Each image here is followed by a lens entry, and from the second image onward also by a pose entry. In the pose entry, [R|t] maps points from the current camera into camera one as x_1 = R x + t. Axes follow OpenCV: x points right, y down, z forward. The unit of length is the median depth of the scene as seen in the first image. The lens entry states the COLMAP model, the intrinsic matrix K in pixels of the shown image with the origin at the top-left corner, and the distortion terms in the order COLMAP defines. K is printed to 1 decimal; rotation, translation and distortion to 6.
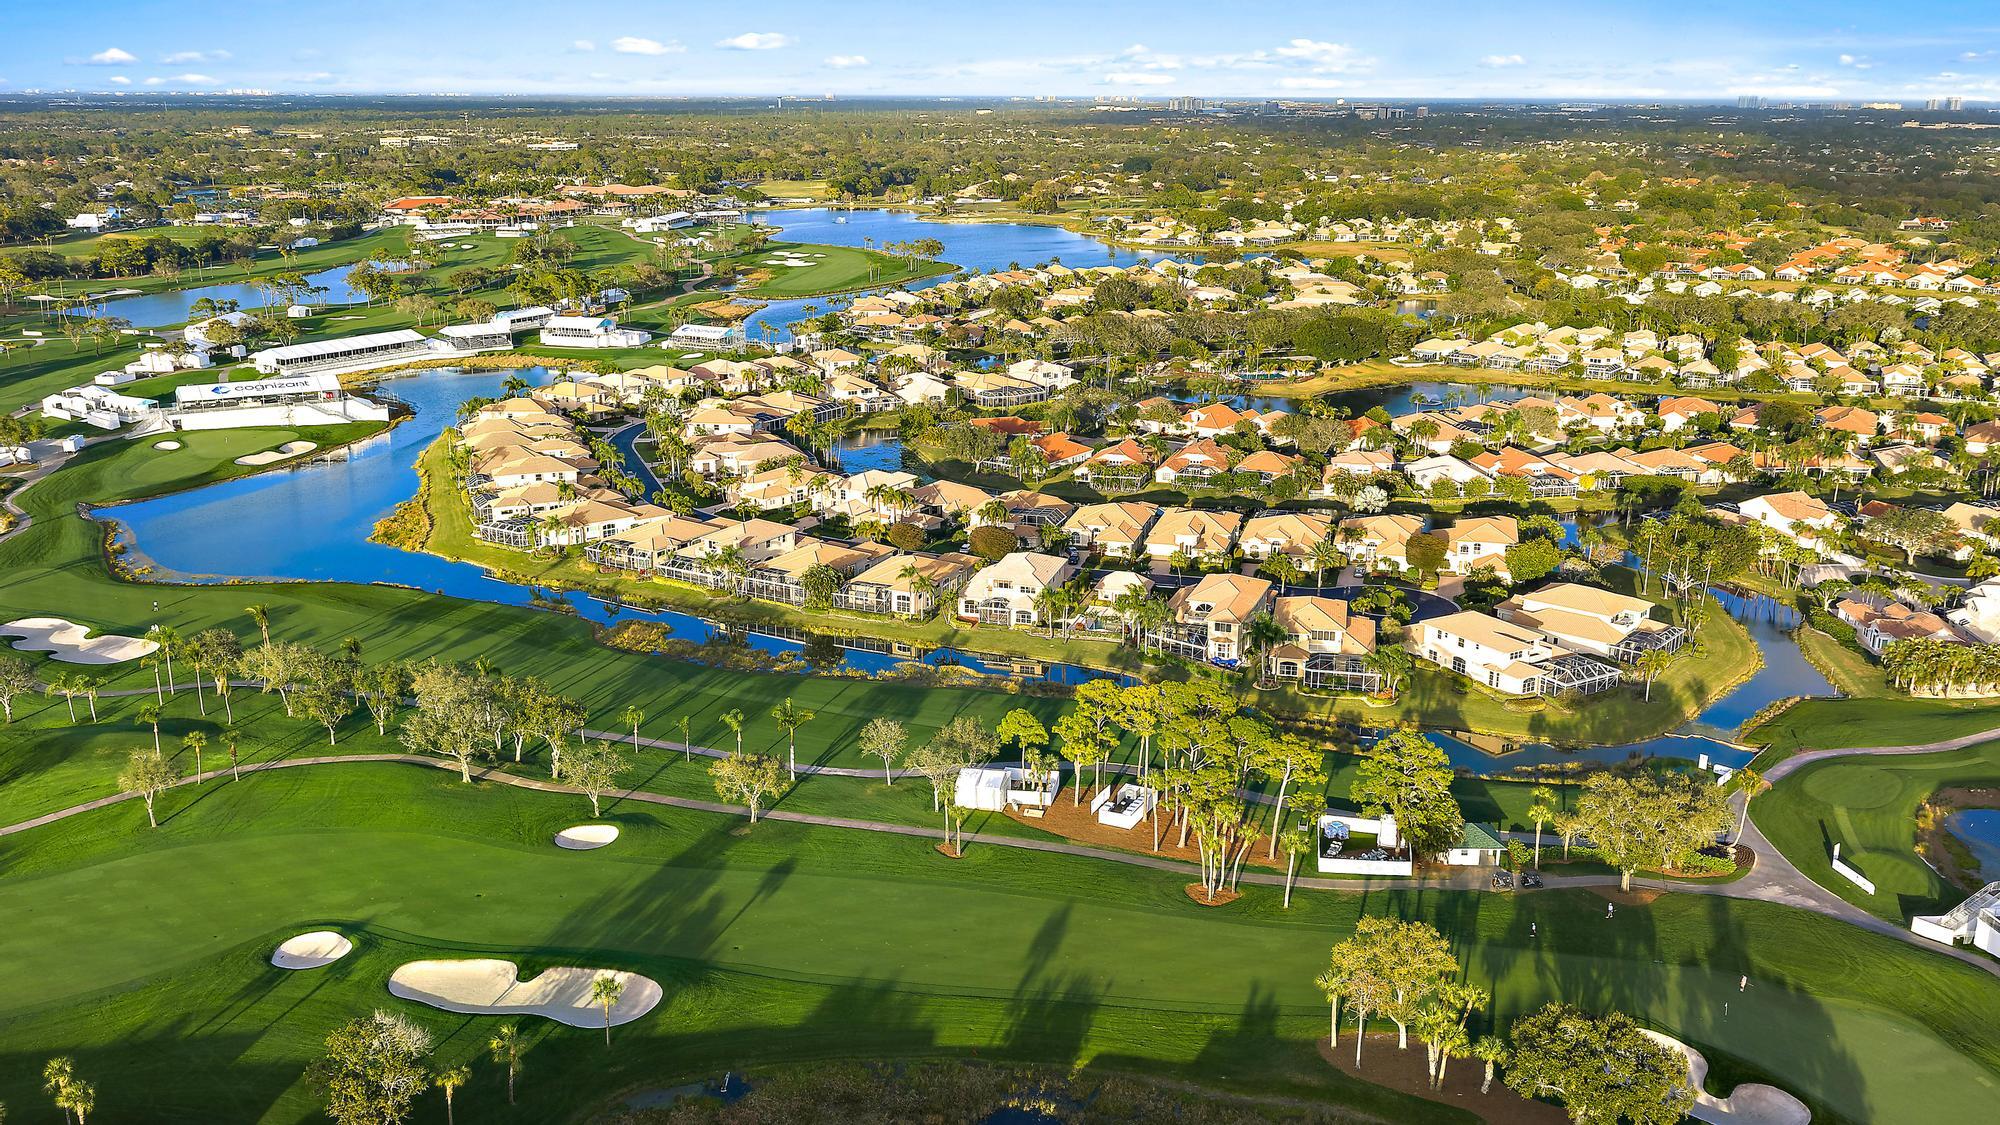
lens RADIAL K [[1645.3, 0, 992.6], [0, 1645.3, 570.0], [0, 0, 1]] dist [0.009791, -0.023202]
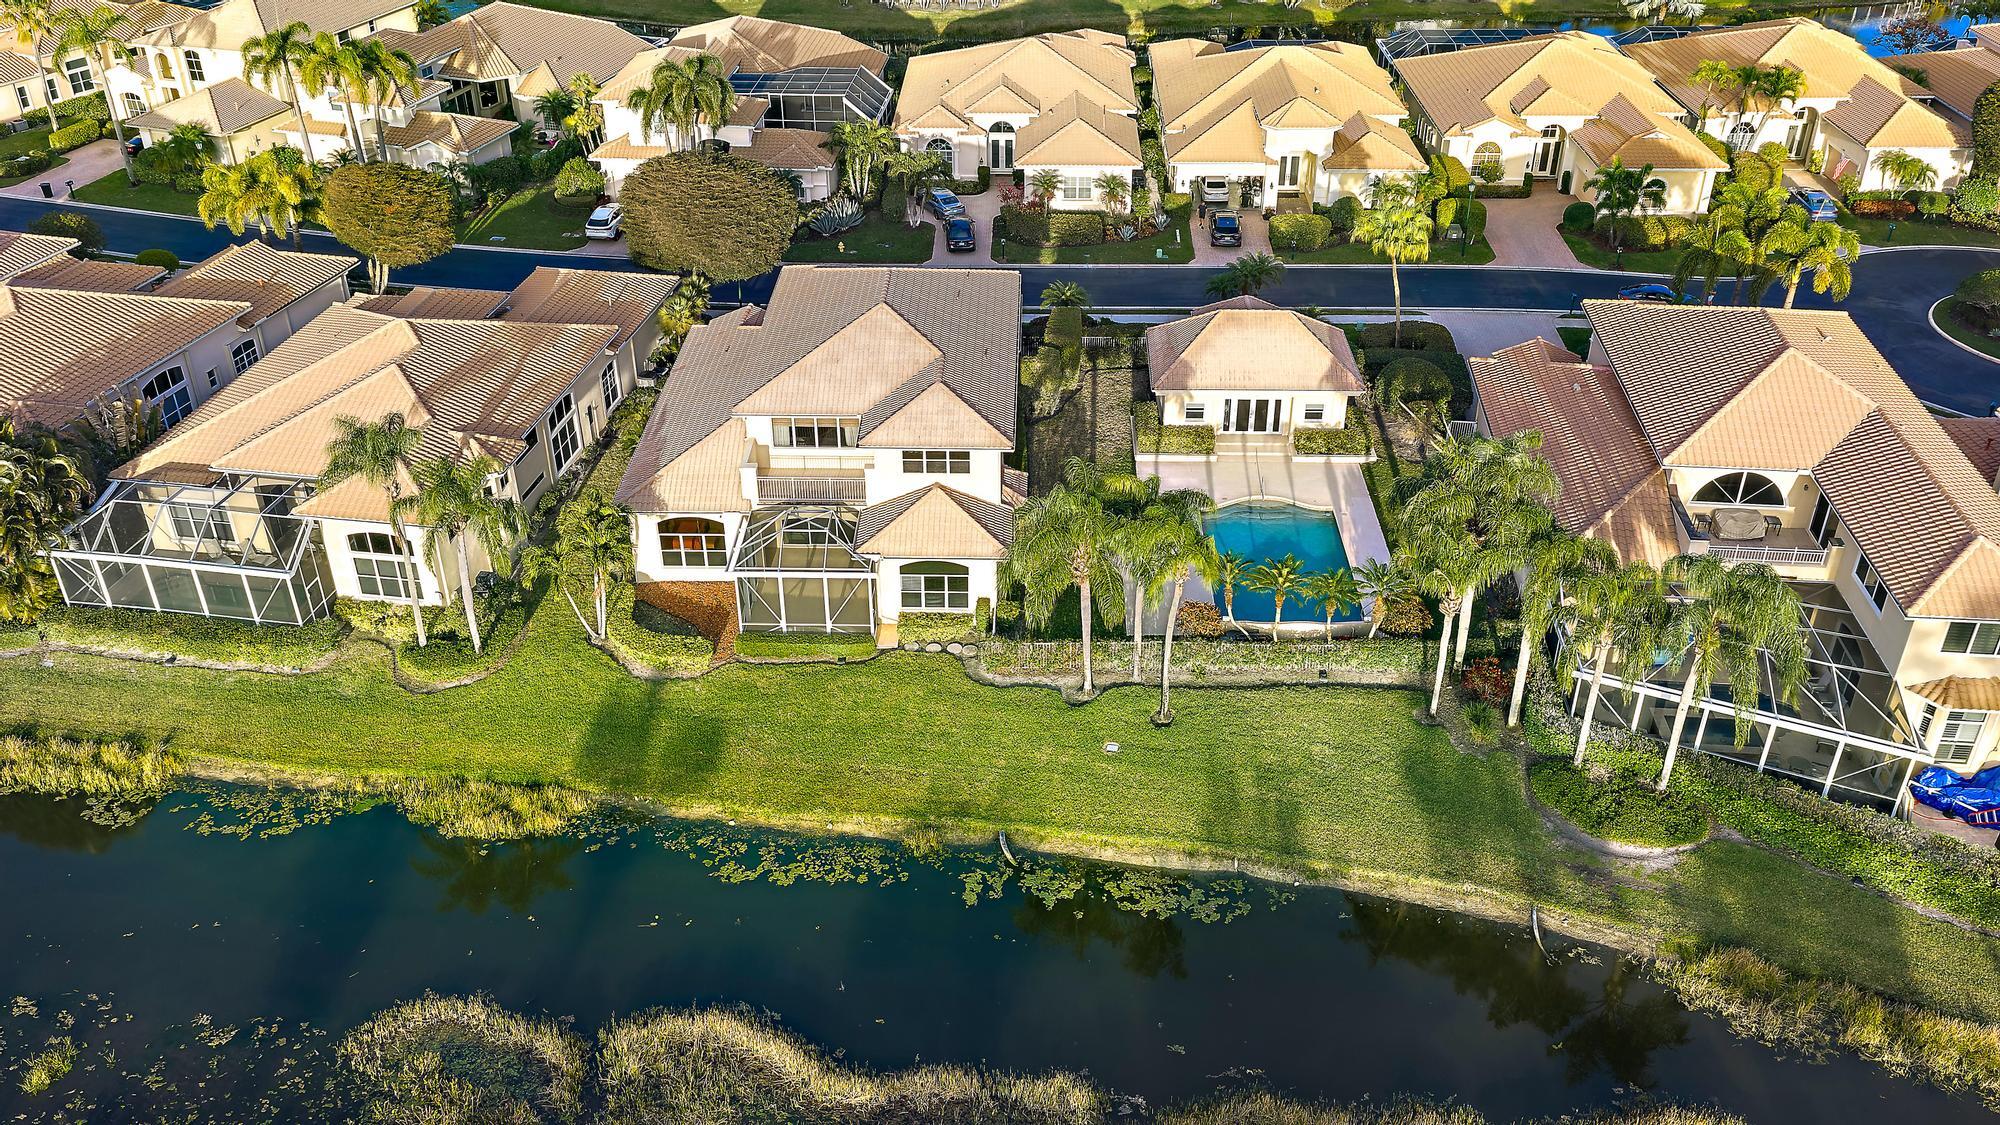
lens RADIAL K [[1645.3, 0, 1014.9], [0, 1645.3, 553.9], [0, 0, 1]] dist [0.009791, -0.023202]
pose [[0.968115, -0.133418, 0.212023, -0.016187], [0.072911, 0.959800, 0.271048, -0.032472], [-0.239662, -0.246947, 0.938925, 0.690222]]
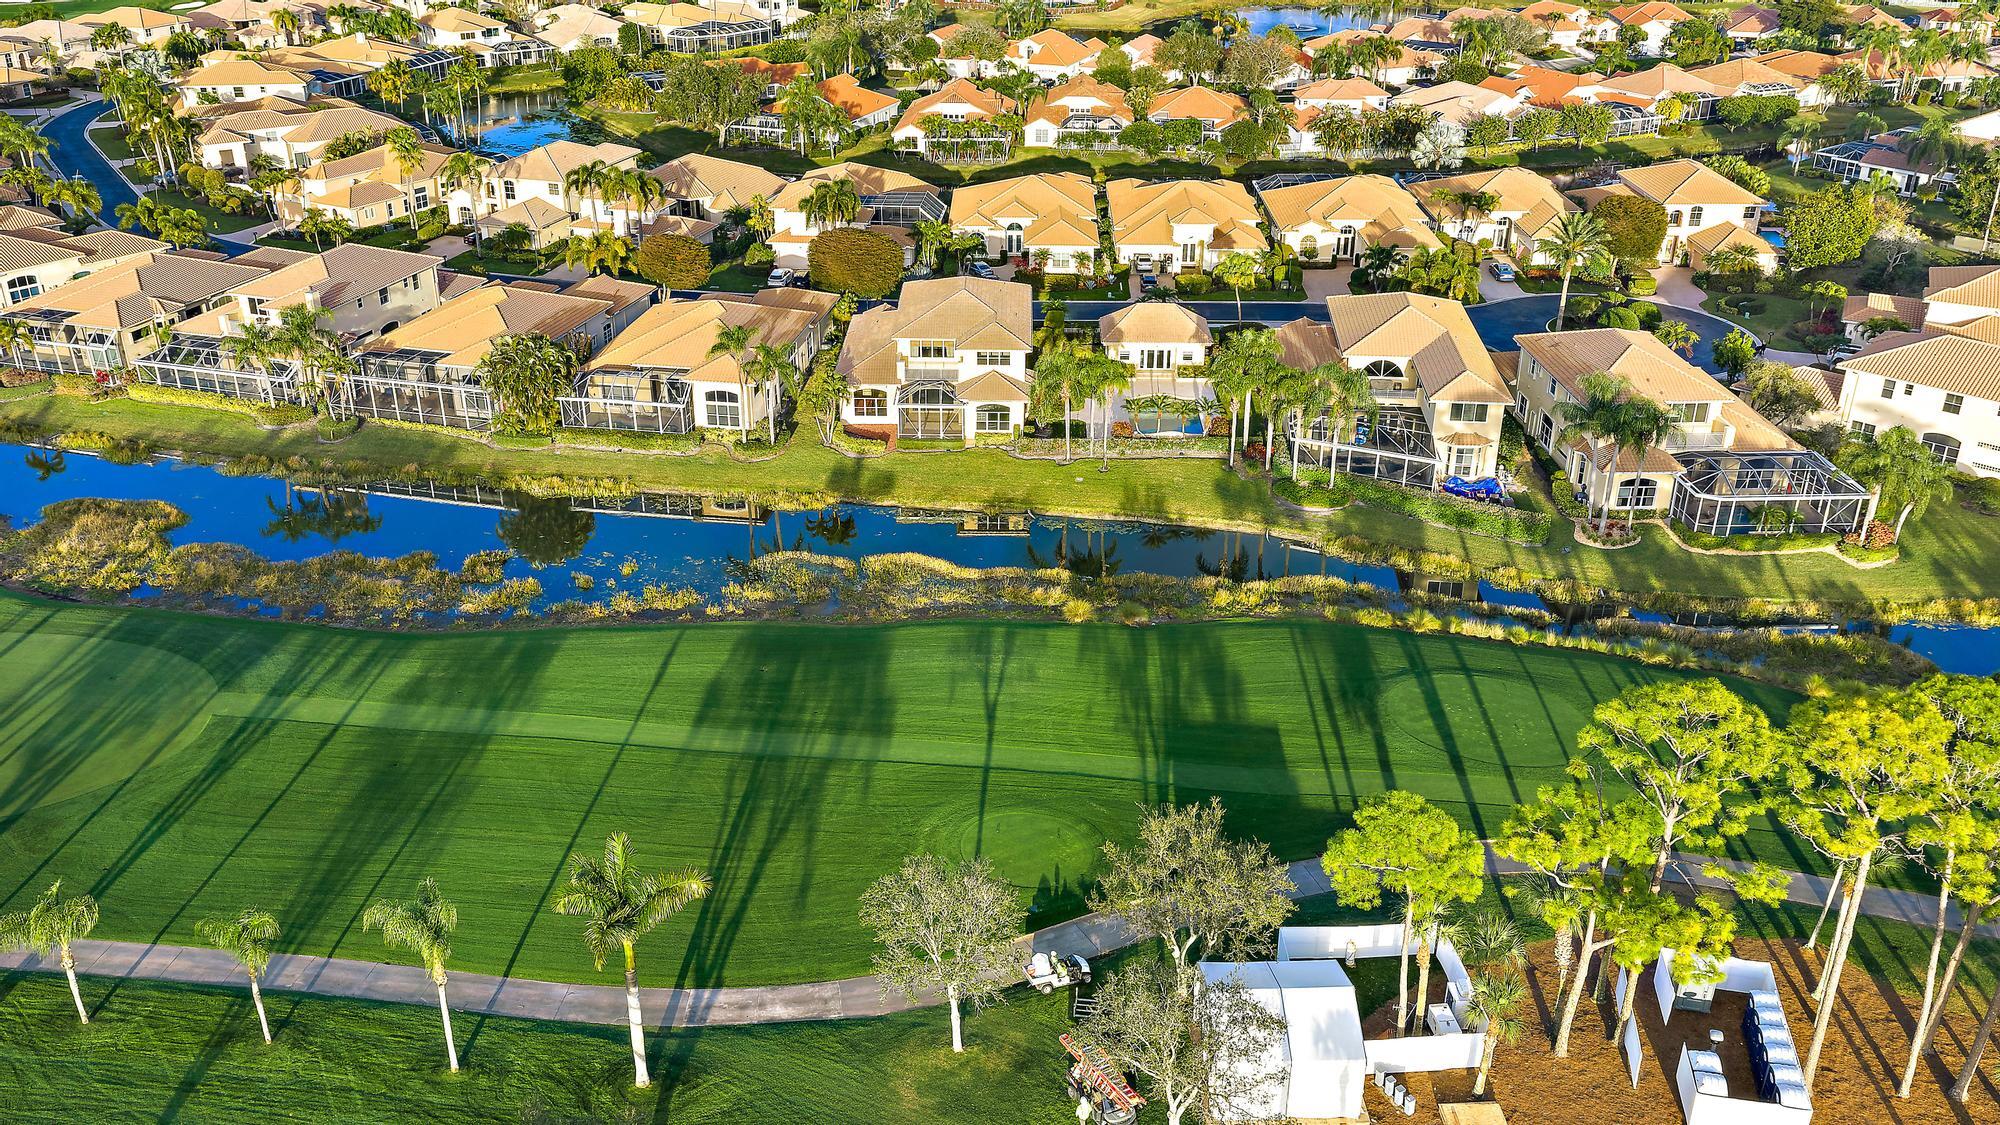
lens RADIAL K [[1645.3, 0, 1004.7], [0, 1645.3, 554.3], [0, 0, 1]] dist [0.009791, -0.023202]
pose [[0.966909, -0.107335, 0.231443, -0.079673], [0.068258, 0.982957, 0.170694, -0.011273], [-0.245819, -0.149248, 0.957757, 0.480691]]
